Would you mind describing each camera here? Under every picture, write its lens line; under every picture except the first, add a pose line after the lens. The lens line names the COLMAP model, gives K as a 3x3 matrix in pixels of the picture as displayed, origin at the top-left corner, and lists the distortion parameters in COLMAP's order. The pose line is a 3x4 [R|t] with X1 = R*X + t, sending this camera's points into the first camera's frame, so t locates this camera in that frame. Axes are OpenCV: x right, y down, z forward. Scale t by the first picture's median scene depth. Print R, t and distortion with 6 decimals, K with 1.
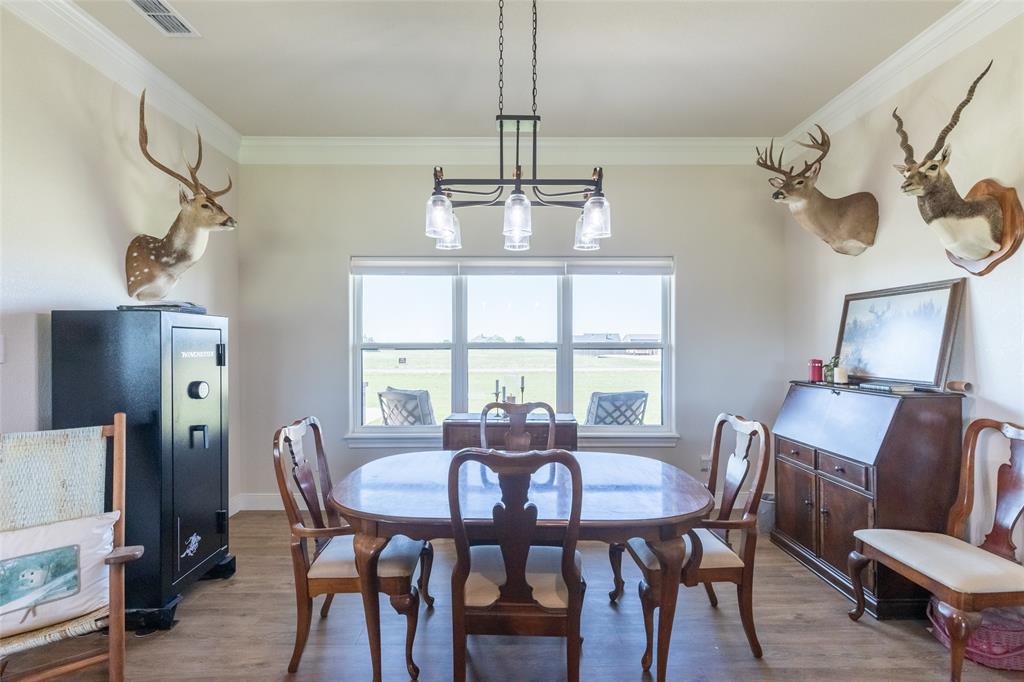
lens RADIAL K [[451.8, 0, 511.2], [0, 451.8, 351.4], [0, 0, 1]] dist [0.000898, 0.000135]
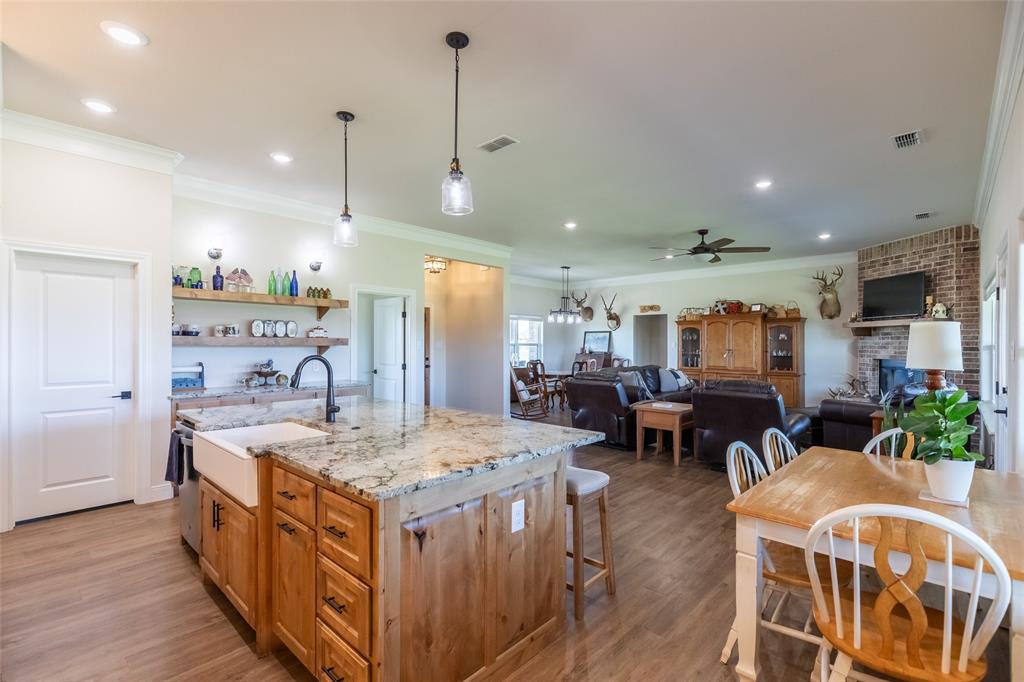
lens RADIAL K [[462.4, 0, 524.9], [0, 462.4, 340.0], [0, 0, 1]] dist [0.001275, 0.000053]
pose [[0.676685, 0.006462, 0.736244, -3.504045], [0.012513, 0.999716, -0.020275, 0.032928], [-0.736166, 0.022932, 0.676412, -1.808512]]
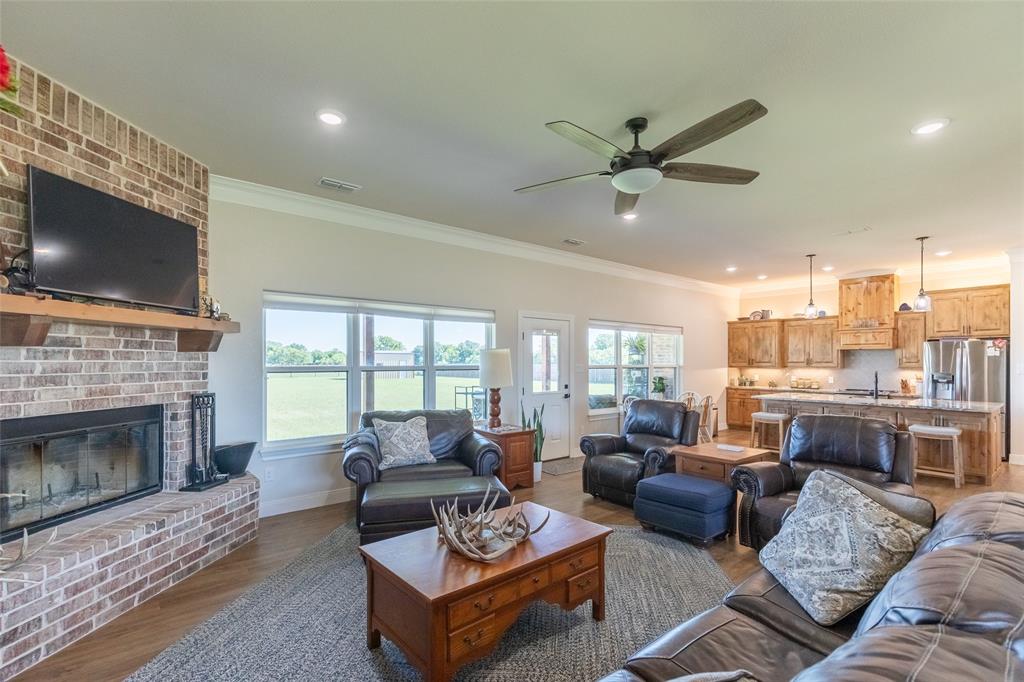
lens RADIAL K [[469.3, 0, 522.9], [0, 469.3, 358.3], [0, 0, 1]] dist [0.010520, 0.000124]
pose [[-0.768104, -0.004652, -0.640309, 0.633223], [-0.014907, 0.999832, 0.010619, -0.035855], [0.640152, 0.017701, -0.768044, 0.236737]]
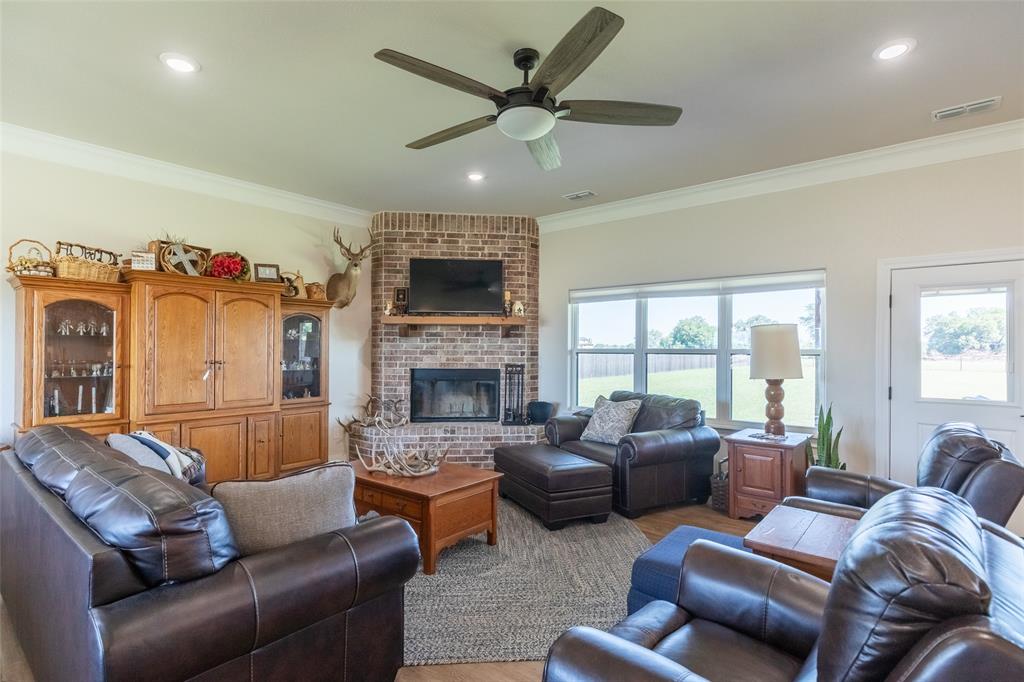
lens RADIAL K [[496.3, 0, 511.2], [0, 496.3, 345.8], [0, 0, 1]] dist [-0.002020, -0.000485]
pose [[-0.761275, 0.000738, 0.648429, -1.312269], [0.010214, 0.999889, 0.010854, -0.010554], [-0.648349, 0.014885, -0.761198, 0.323356]]
